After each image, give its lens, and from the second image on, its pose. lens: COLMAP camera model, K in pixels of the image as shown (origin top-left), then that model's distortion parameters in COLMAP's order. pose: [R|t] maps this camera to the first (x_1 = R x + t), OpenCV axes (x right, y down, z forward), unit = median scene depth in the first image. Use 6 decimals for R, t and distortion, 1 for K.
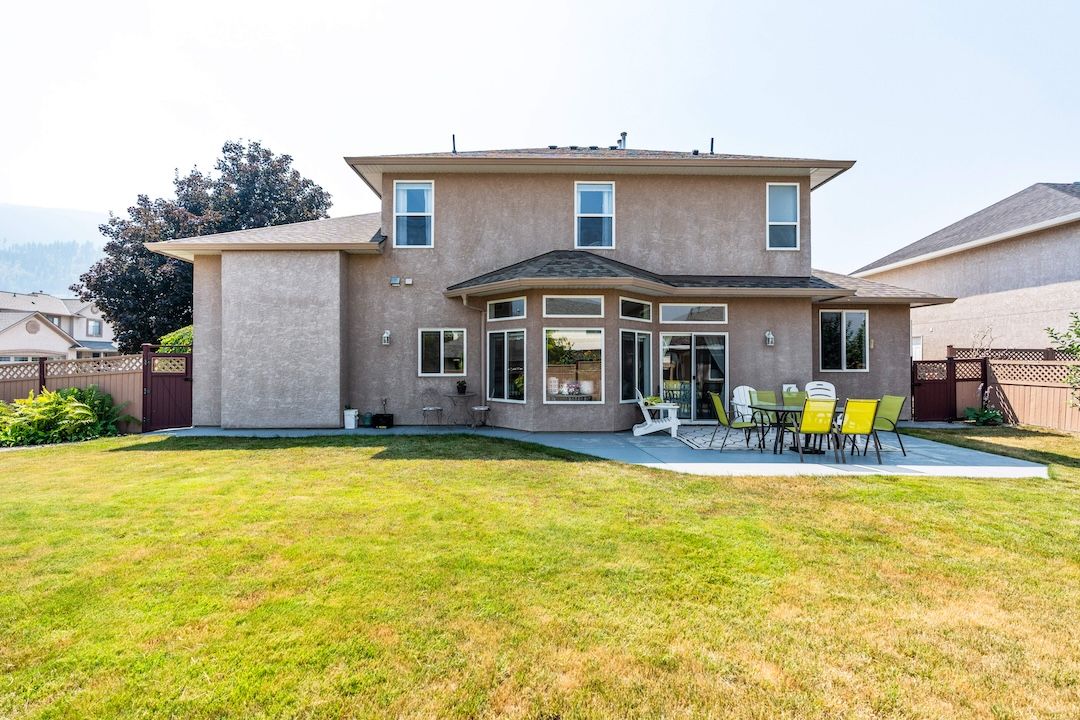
lens RADIAL K [[442.6, 0, 545.6], [0, 442.6, 349.1], [0, 0, 1]] dist [-0.013442, -0.000072]
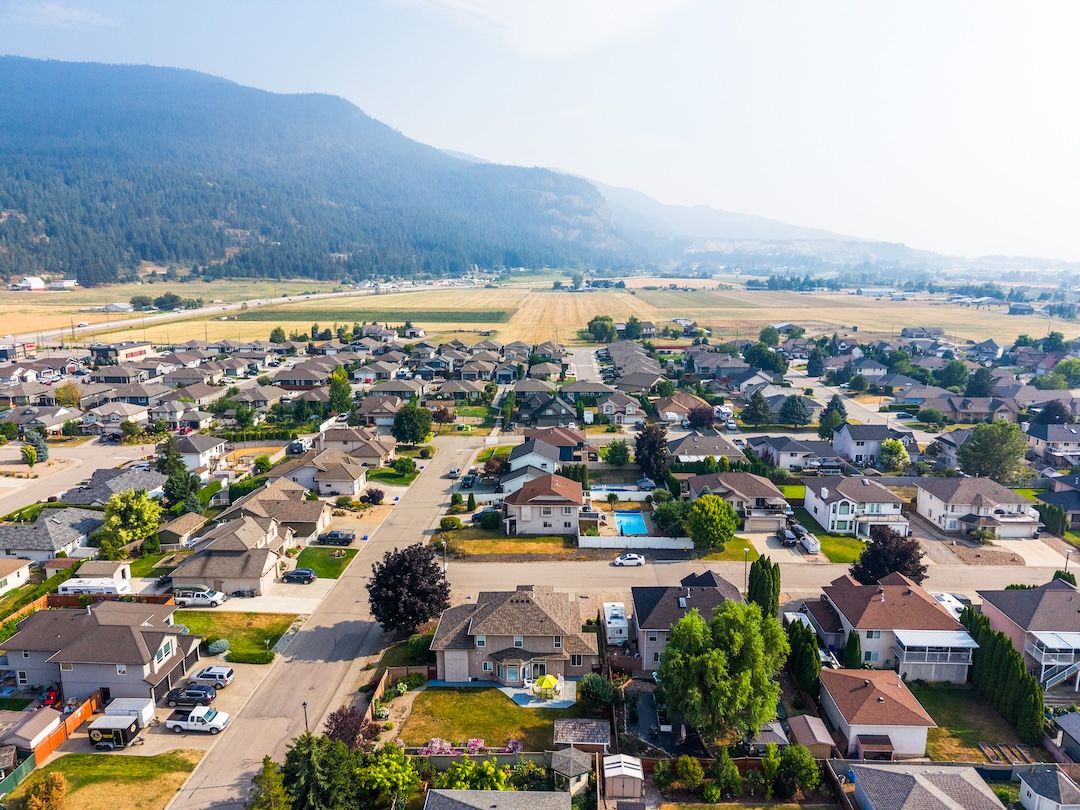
lens RADIAL K [[726.5, 0, 542.6], [0, 726.5, 410.8], [0, 0, 1]] dist [0.024080, -0.014110]
pose [[0.999157, 0.000375, -0.041043, 0.708072], [0.008269, 0.977616, 0.210234, -4.481524], [0.040203, -0.210396, 0.976789, -6.308080]]
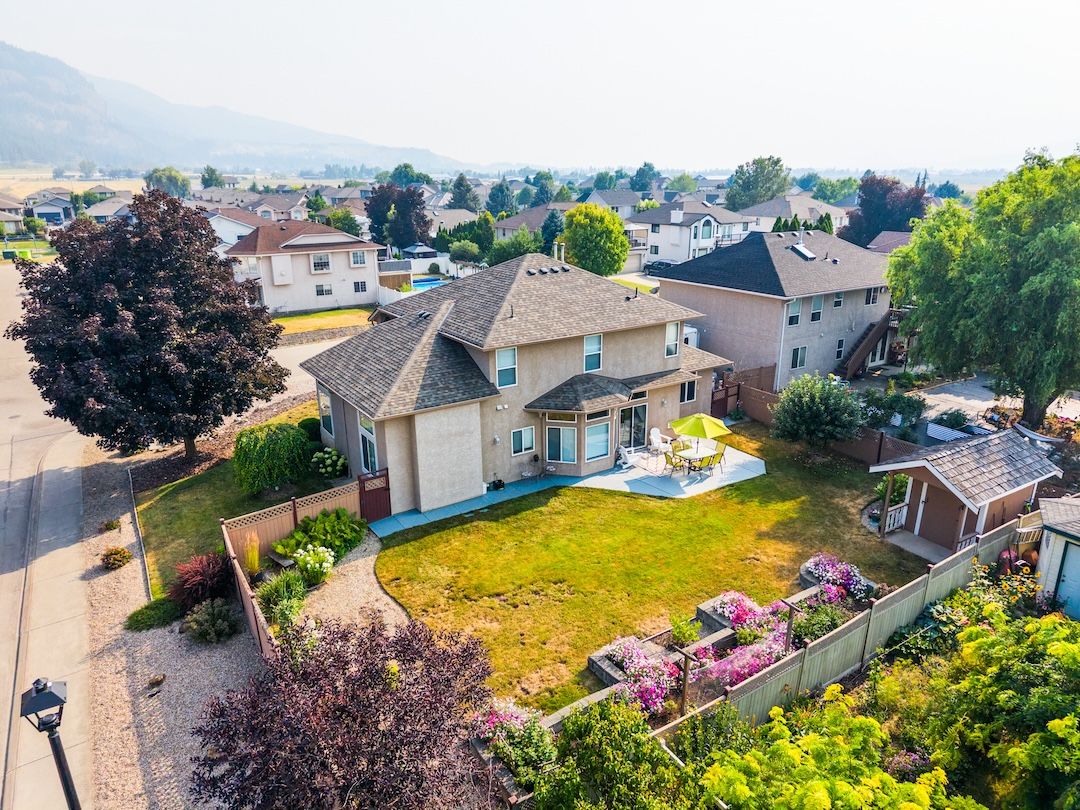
lens RADIAL K [[726.5, 0, 536.0], [0, 726.5, 403.6], [0, 0, 1]] dist [0.024080, -0.014110]
pose [[0.848140, -0.173060, 0.500709, -1.625172], [0.008920, 0.949670, 0.313126, -1.050057], [-0.529698, -0.261108, 0.806996, -1.340878]]
